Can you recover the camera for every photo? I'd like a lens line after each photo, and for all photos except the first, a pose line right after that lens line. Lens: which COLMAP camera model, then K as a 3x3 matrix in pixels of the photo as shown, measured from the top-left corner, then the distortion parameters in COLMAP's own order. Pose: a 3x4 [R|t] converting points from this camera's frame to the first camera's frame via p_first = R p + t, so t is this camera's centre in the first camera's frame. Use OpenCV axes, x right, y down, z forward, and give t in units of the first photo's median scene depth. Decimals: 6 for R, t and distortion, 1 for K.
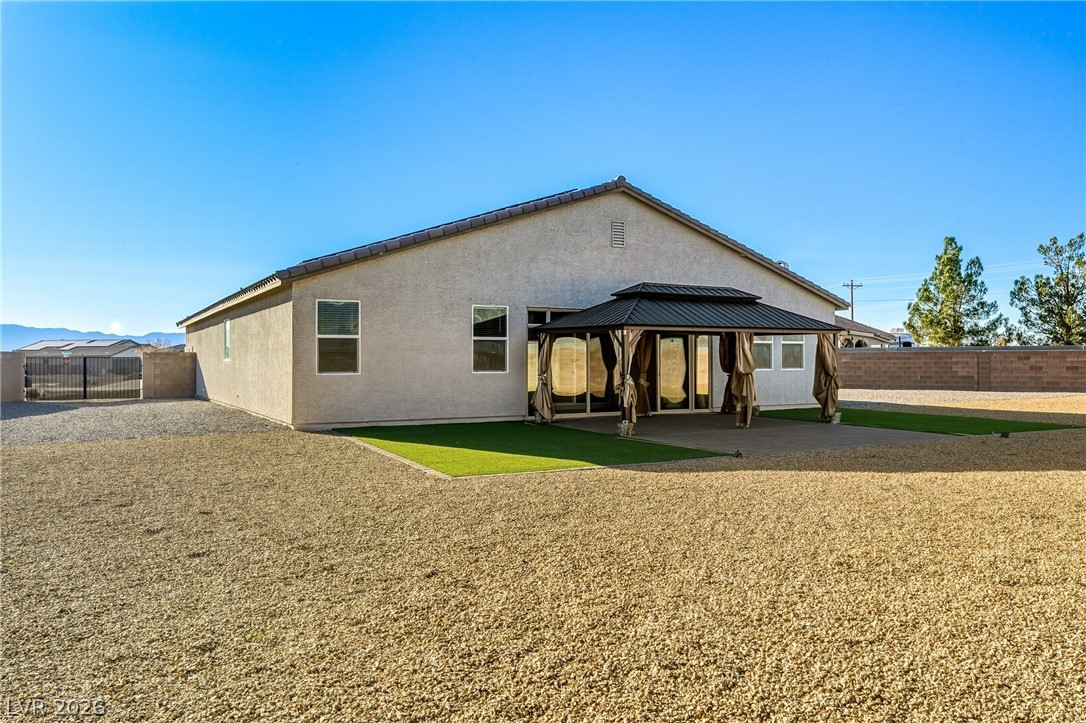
lens RADIAL K [[760.0, 0, 544.0], [0, 760.0, 359.3], [0, 0, 1]] dist [-0.003259, -0.000271]
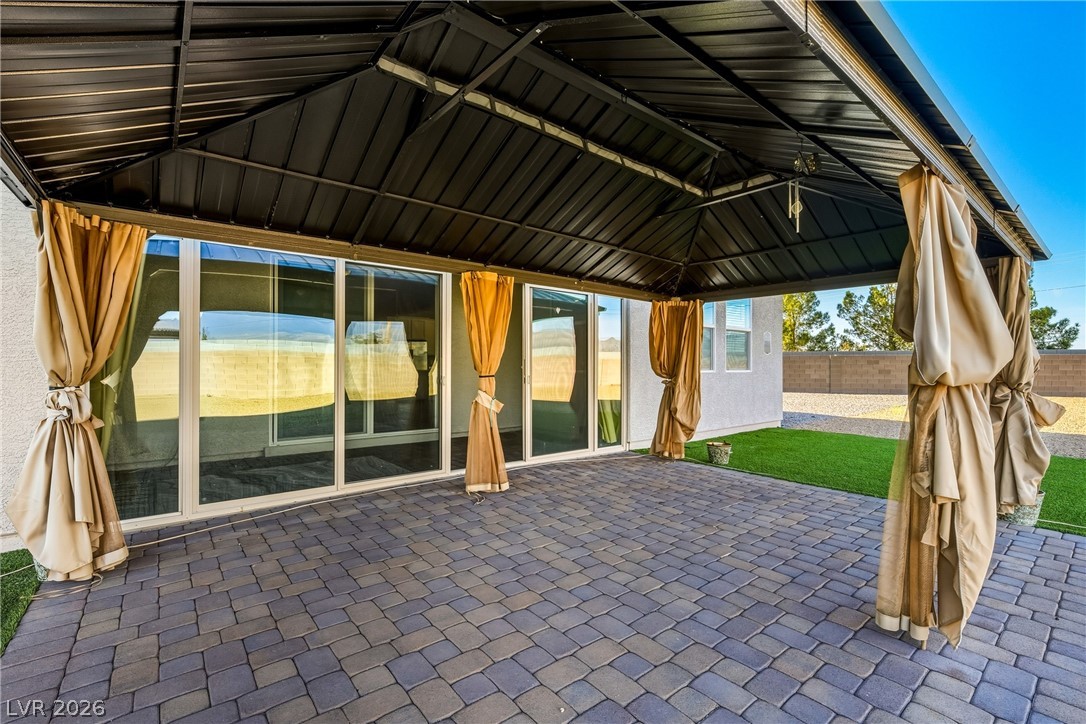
lens RADIAL K [[493.7, 0, 546.0], [0, 493.7, 364.2], [0, 0, 1]] dist [0.000066, 0.000003]
pose [[0.984237, 0.002703, 0.176832, 0.060991], [-0.001340, 0.999968, -0.007827, 0.006940], [-0.176847, 0.007467, 0.984210, 0.392732]]
